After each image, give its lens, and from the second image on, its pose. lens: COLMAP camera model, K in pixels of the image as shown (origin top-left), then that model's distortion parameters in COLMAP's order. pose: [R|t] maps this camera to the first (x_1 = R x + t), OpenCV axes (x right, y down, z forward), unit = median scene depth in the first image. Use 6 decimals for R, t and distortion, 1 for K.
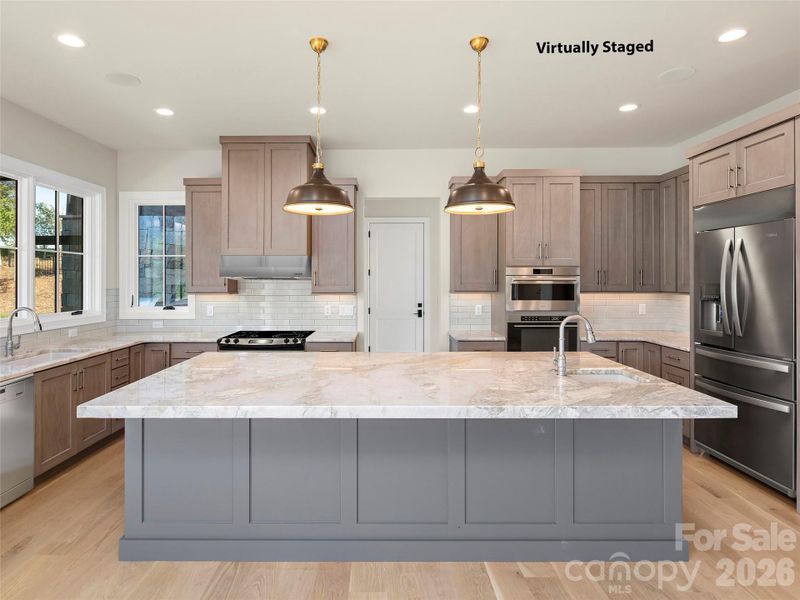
lens RADIAL K [[460.1, 0, 384.9], [0, 460.1, 275.3], [0, 0, 1]] dist [-0.003256, -0.000656]
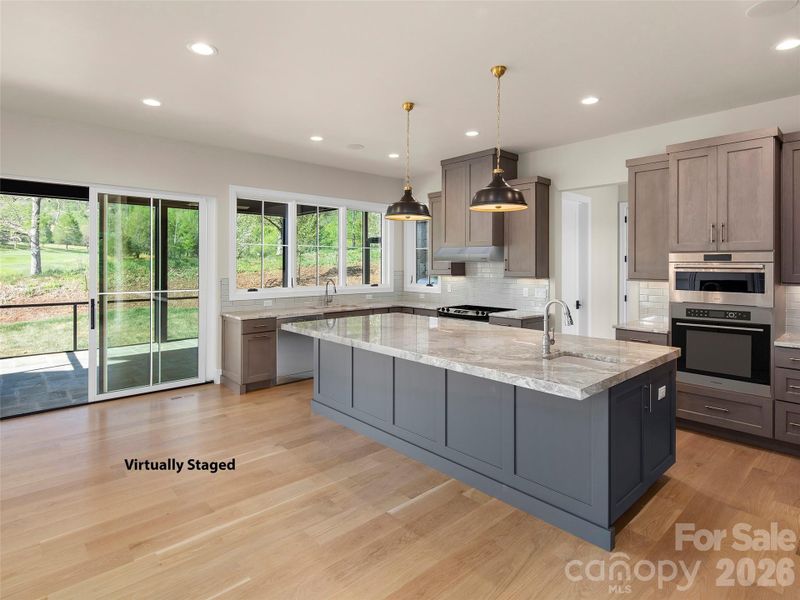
lens RADIAL K [[442.9, 0, 395.3], [0, 442.9, 264.6], [0, 0, 1]] dist [0.028672, -0.000877]
pose [[0.675741, 0.005067, -0.737122, 0.548689], [0.001770, 0.999962, 0.008497, -0.003437], [0.737137, -0.007047, 0.675706, 0.003281]]
